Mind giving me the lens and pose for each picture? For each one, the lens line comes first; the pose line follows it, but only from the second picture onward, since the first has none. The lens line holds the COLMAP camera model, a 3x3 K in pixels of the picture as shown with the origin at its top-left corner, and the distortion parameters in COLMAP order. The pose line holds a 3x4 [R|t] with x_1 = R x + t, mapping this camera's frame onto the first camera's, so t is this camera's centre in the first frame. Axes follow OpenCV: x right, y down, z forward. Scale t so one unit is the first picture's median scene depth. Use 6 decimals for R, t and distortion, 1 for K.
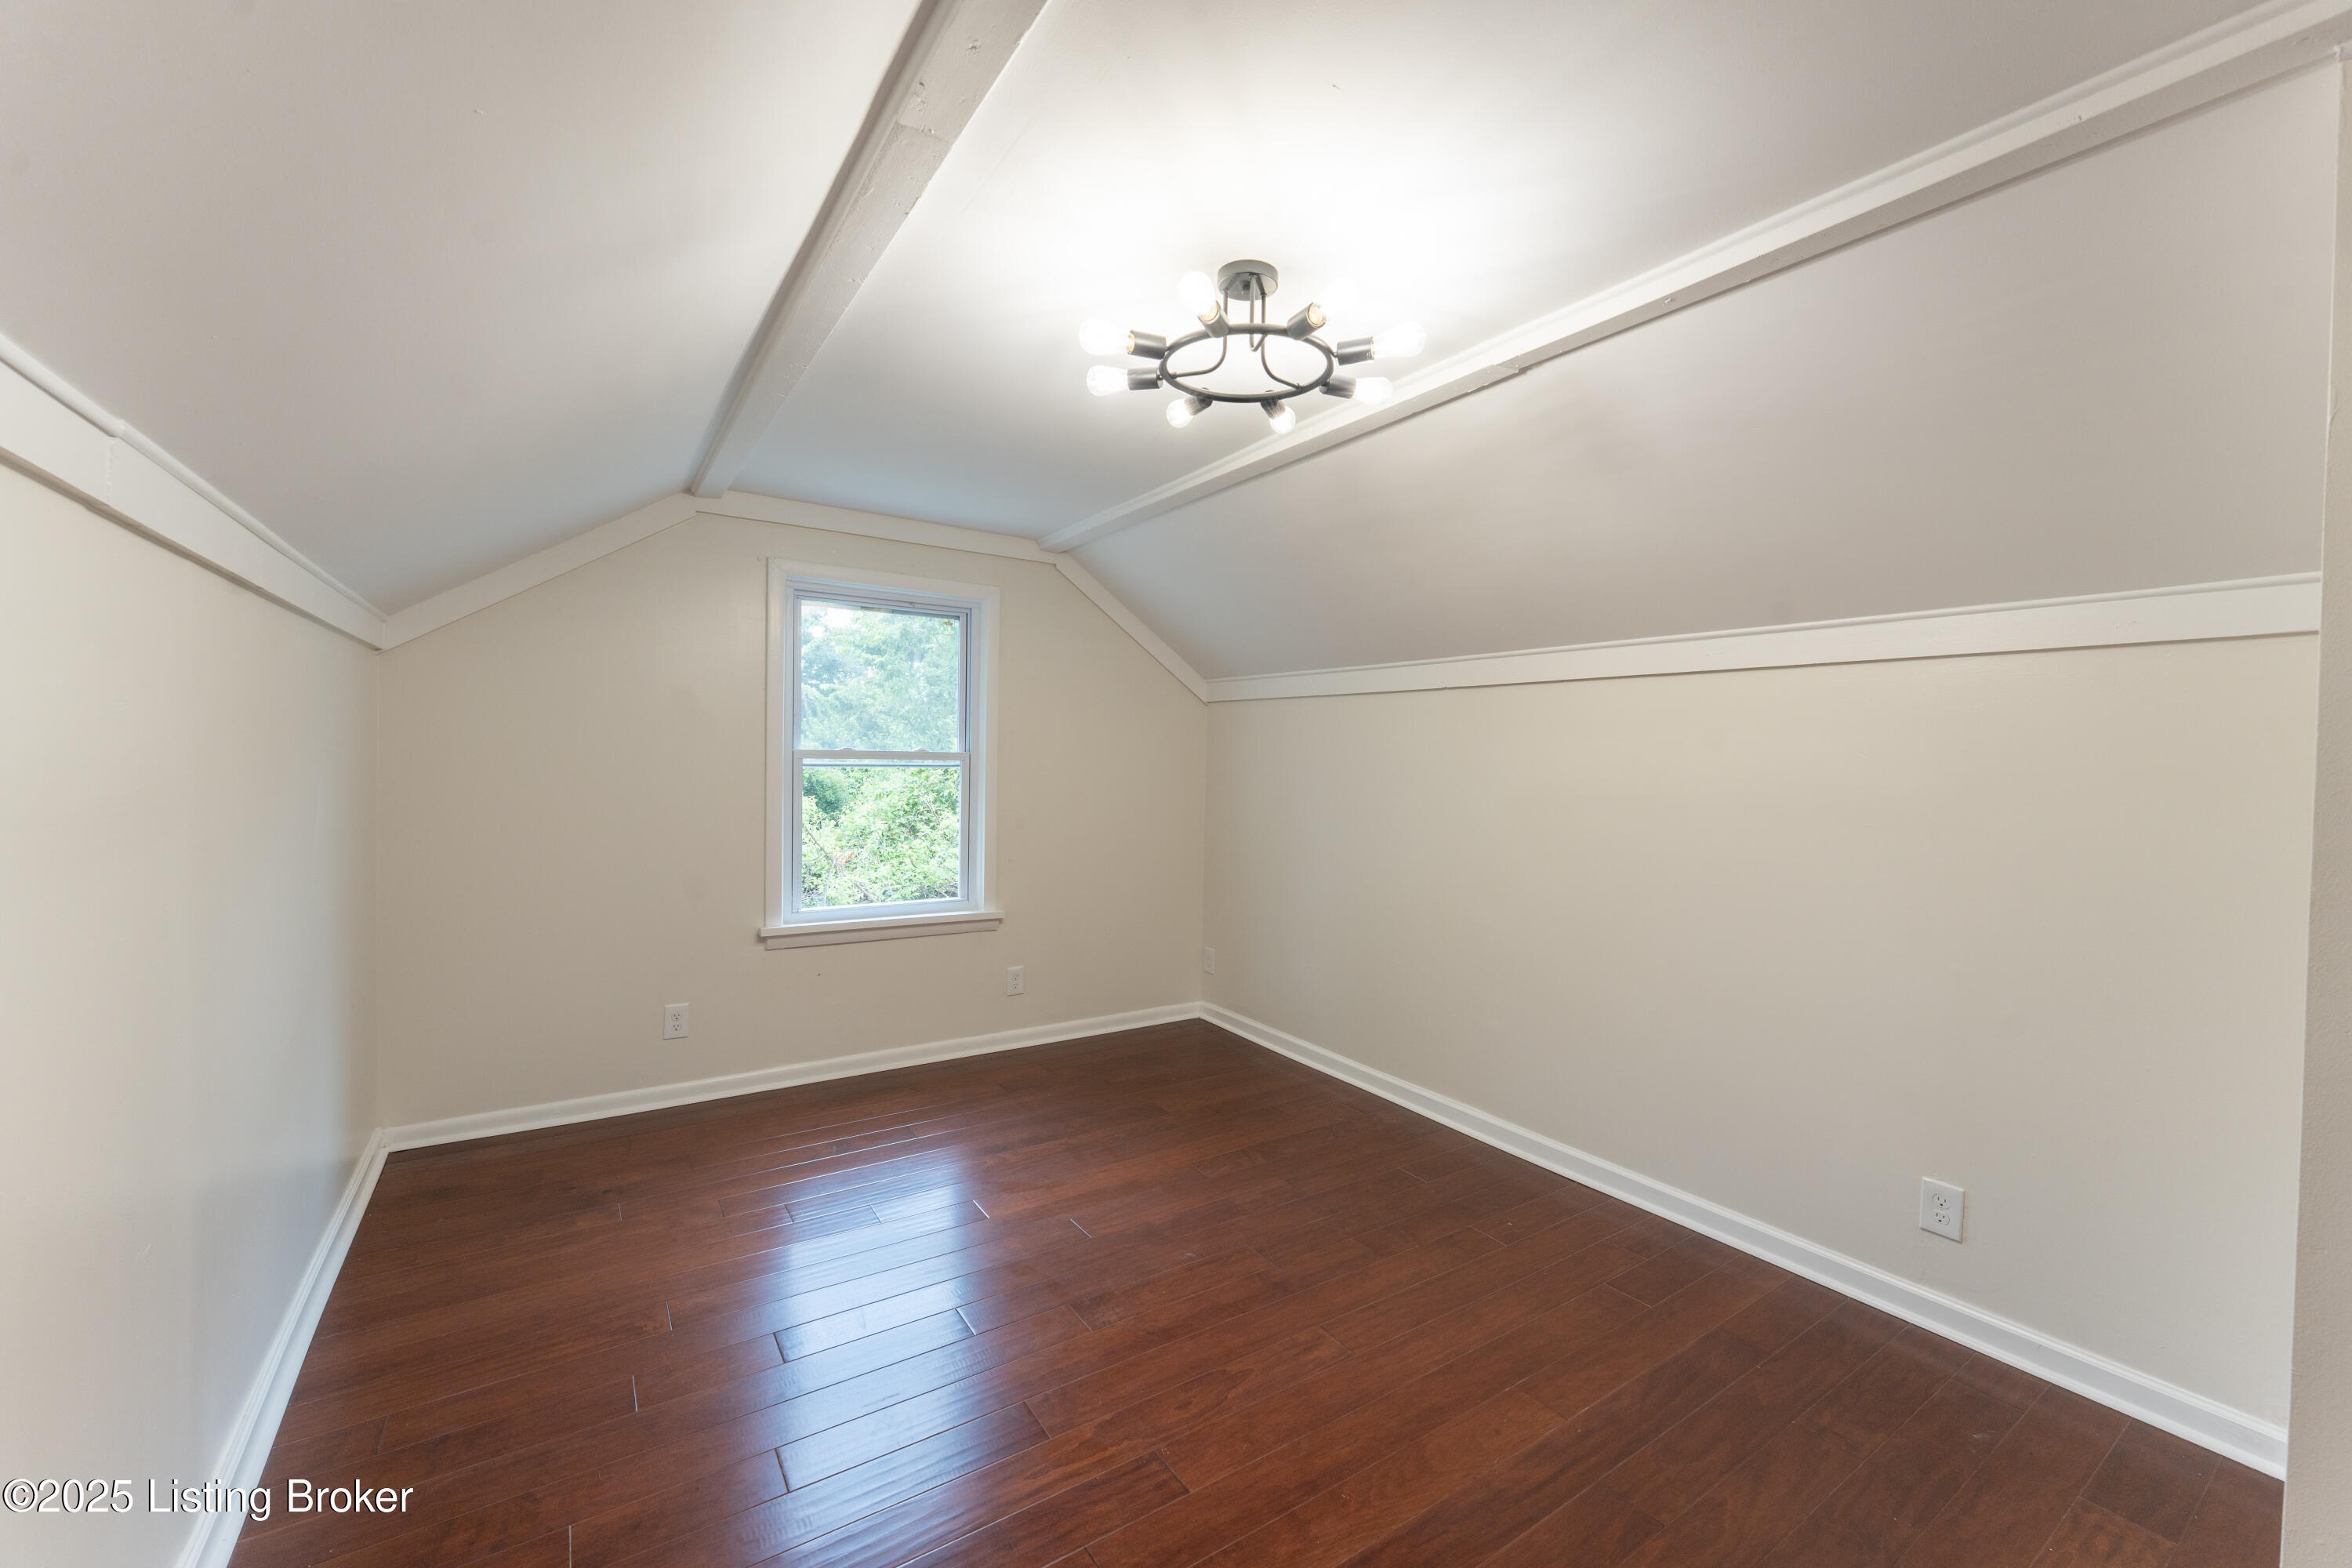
lens RADIAL K [[954.1, 0, 1201.7], [0, 954.1, 782.0], [0, 0, 1]] dist [-0.004155, 0.000374]
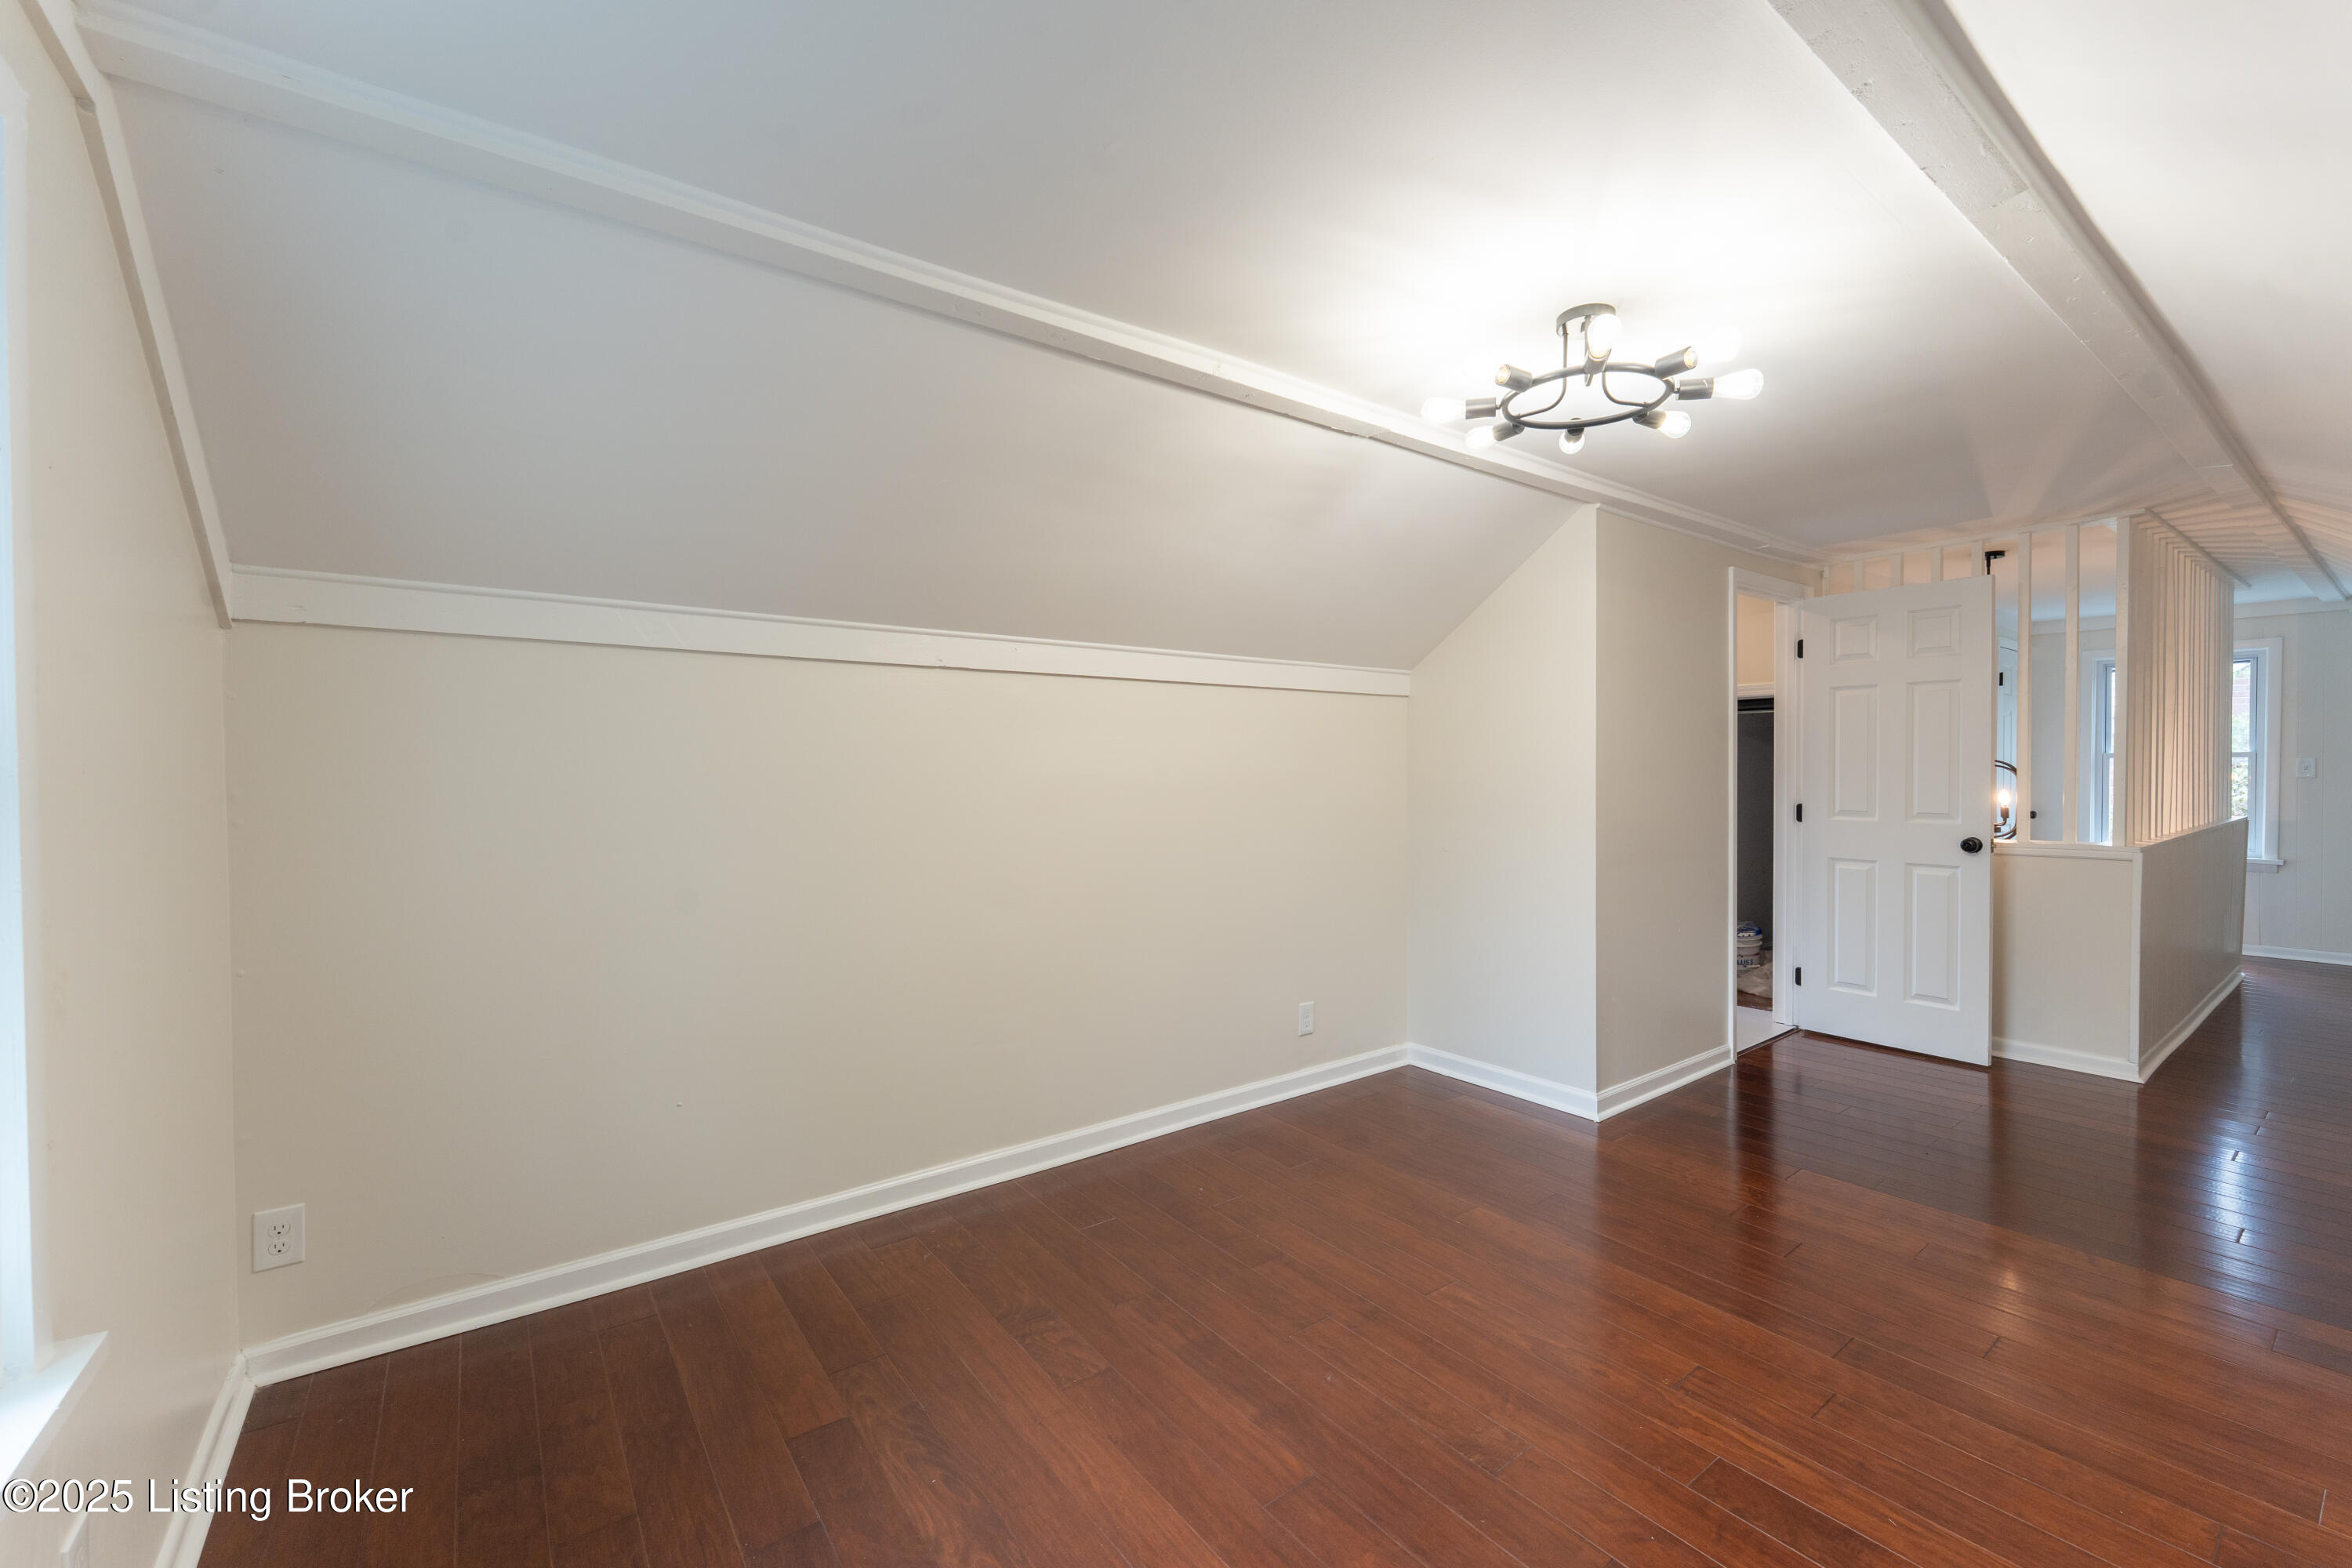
lens RADIAL K [[954.1, 0, 1177.1], [0, 954.1, 780.1], [0, 0, 1]] dist [-0.004155, 0.000374]
pose [[-0.045552, -0.033697, 0.998394, -0.851948], [0.026415, 0.999041, 0.034924, -0.037325], [-0.998613, 0.027963, -0.044618, 1.246114]]
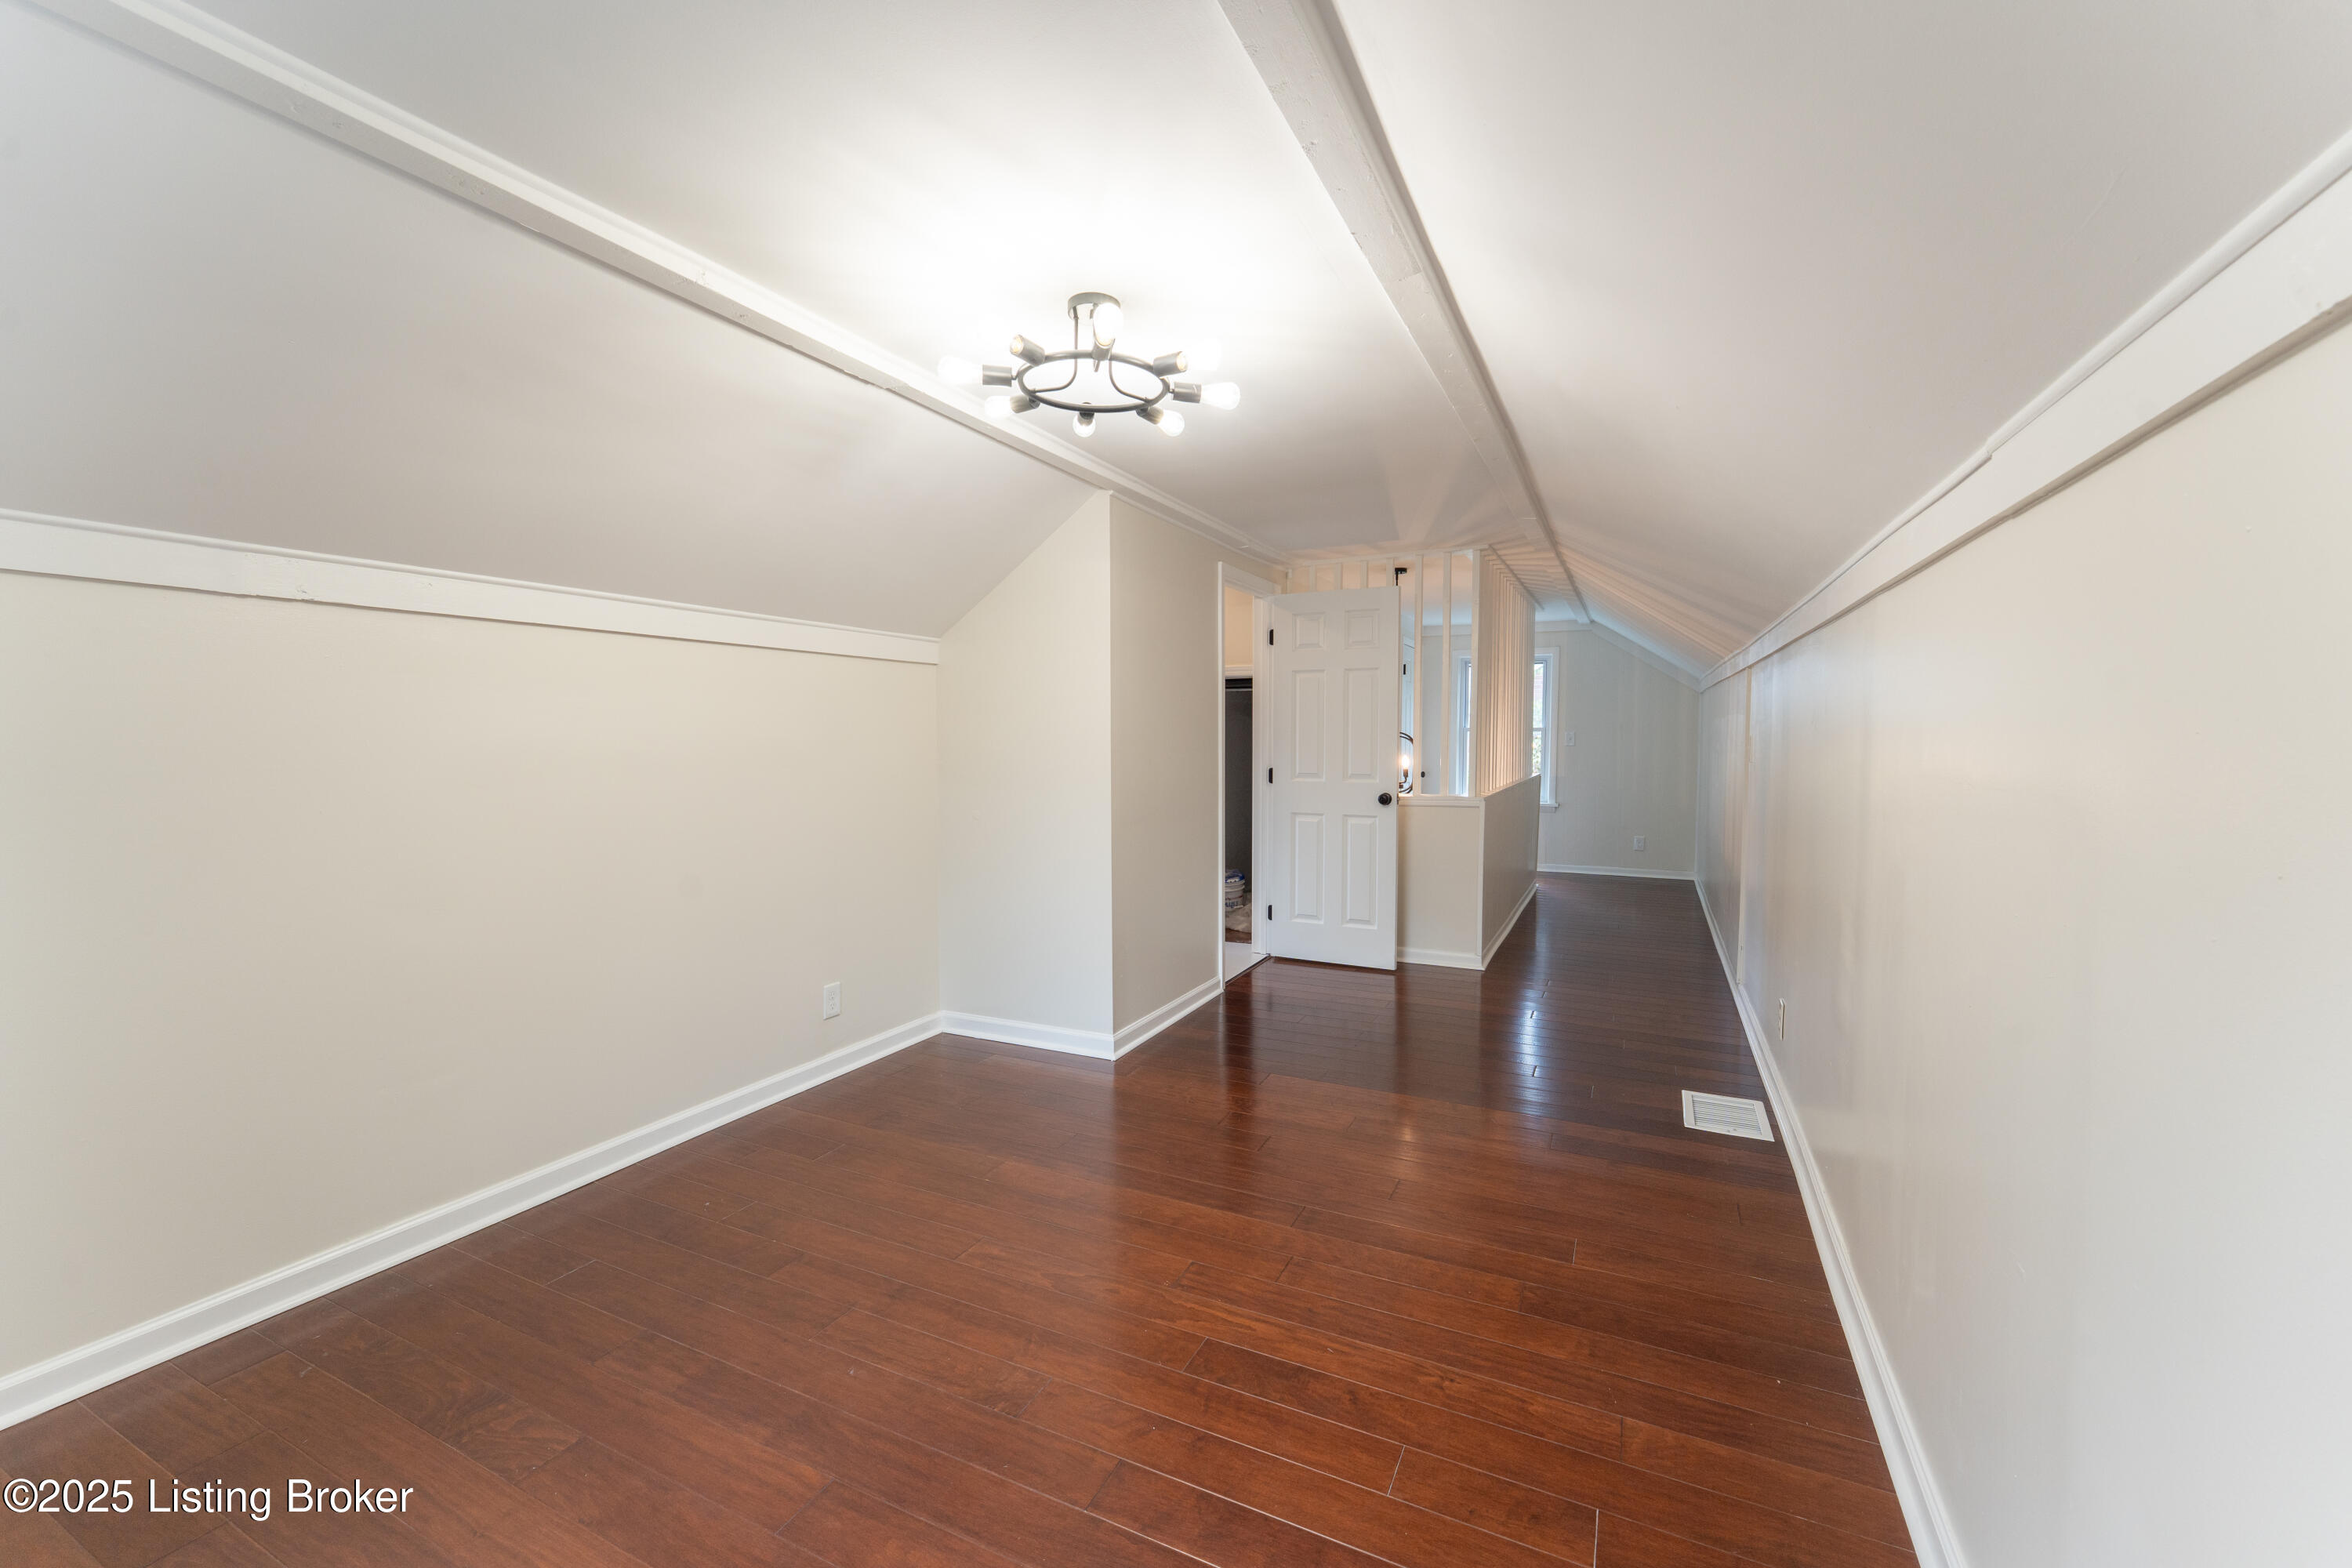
lens RADIAL K [[954.1, 0, 1176.5], [0, 954.1, 781.8], [0, 0, 1]] dist [-0.004155, 0.000374]
pose [[-0.501764, -0.062248, 0.862762, -0.839325], [0.010325, 0.996905, 0.077932, -0.035542], [-0.864943, 0.048012, -0.499568, 1.231224]]
